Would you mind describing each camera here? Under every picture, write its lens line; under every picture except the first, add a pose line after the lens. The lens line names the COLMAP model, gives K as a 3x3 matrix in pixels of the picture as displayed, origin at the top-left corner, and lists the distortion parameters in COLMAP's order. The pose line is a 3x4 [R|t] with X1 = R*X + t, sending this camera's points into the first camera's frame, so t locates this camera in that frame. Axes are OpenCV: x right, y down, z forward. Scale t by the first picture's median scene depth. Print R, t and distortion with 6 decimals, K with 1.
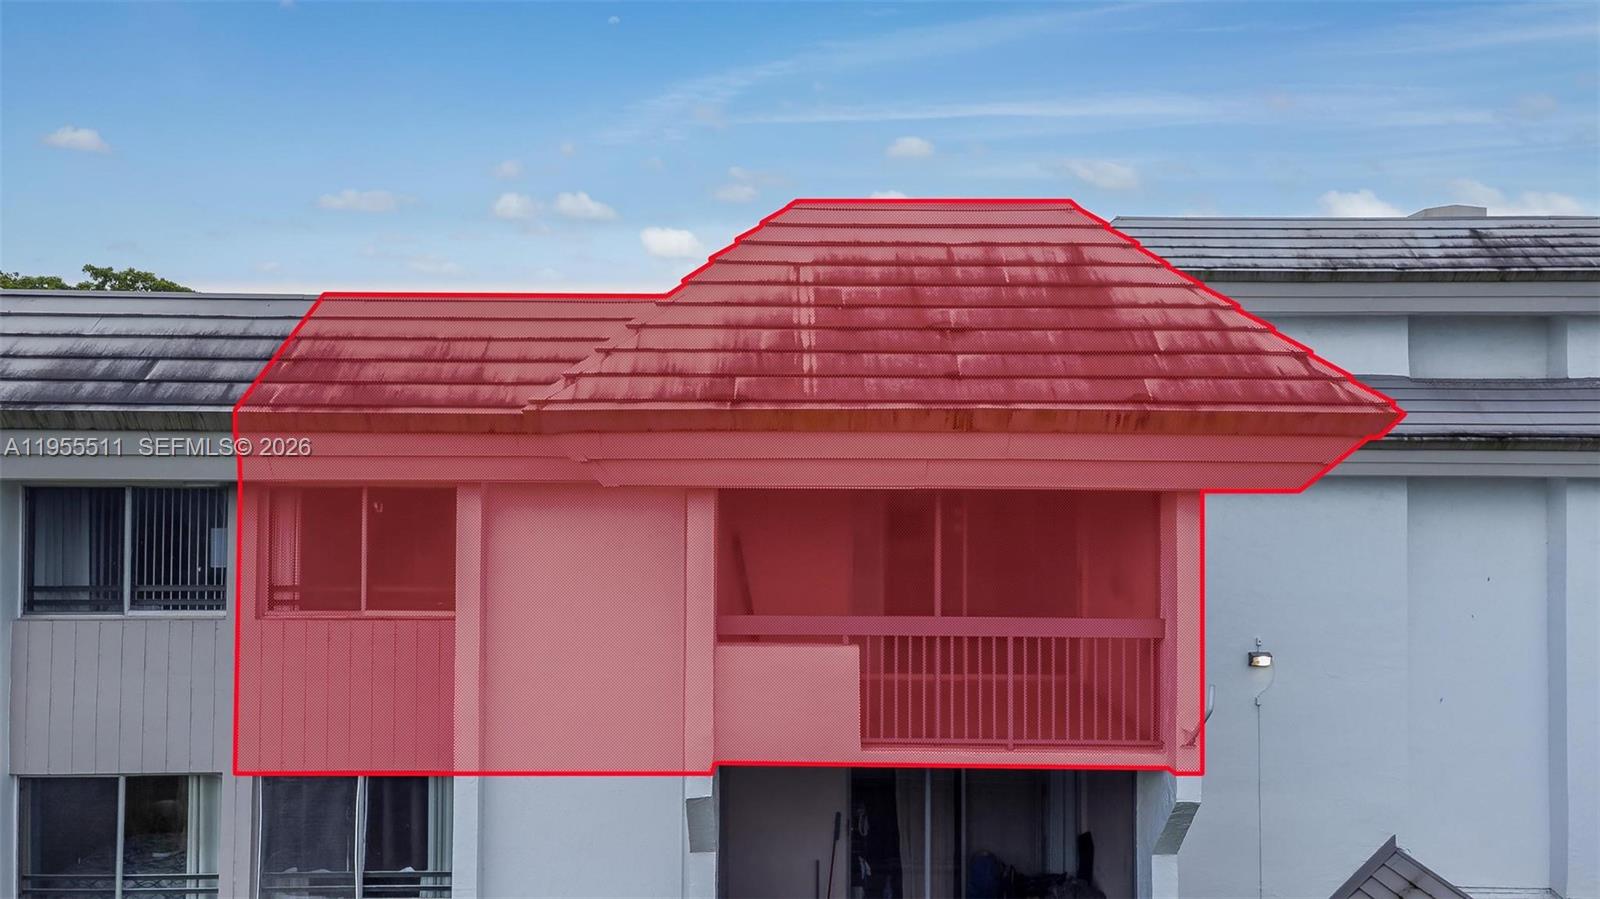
lens RADIAL K [[1199.4, 0, 795.0], [0, 1199.4, 445.1], [0, 0, 1]] dist [0.048952, -0.012273]
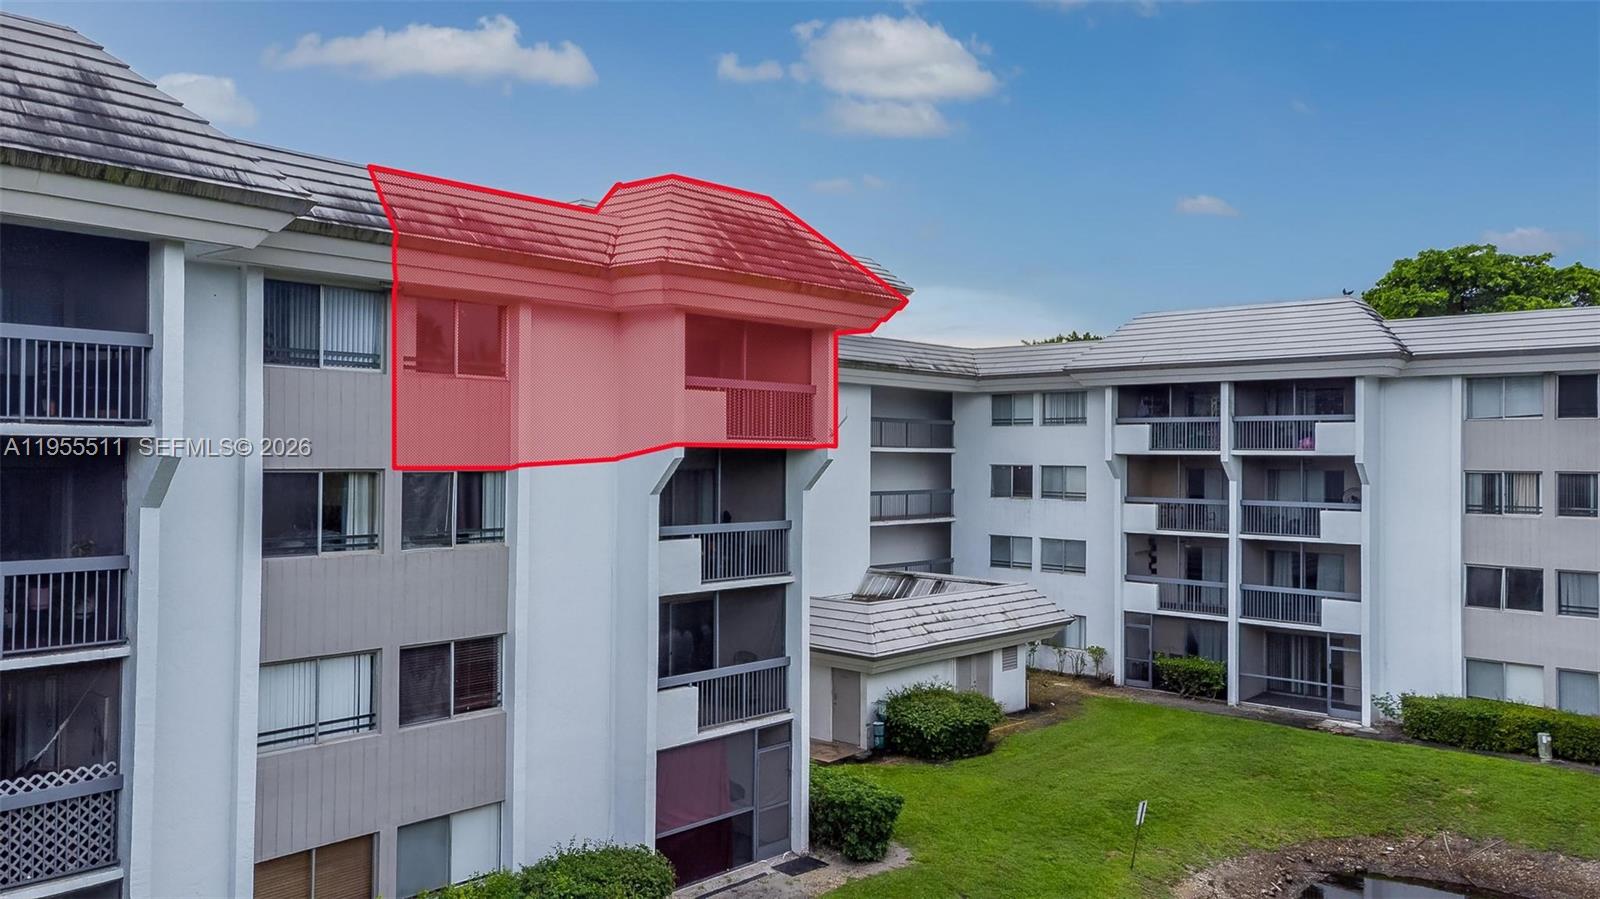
lens RADIAL K [[1199.4, 0, 804.8], [0, 1199.4, 455.1], [0, 0, 1]] dist [0.048952, -0.012273]
pose [[0.666773, 0.000706, 0.745260, -1.424882], [-0.014196, 0.999830, 0.011754, 0.251646], [-0.745126, -0.018417, 0.666670, -0.519406]]
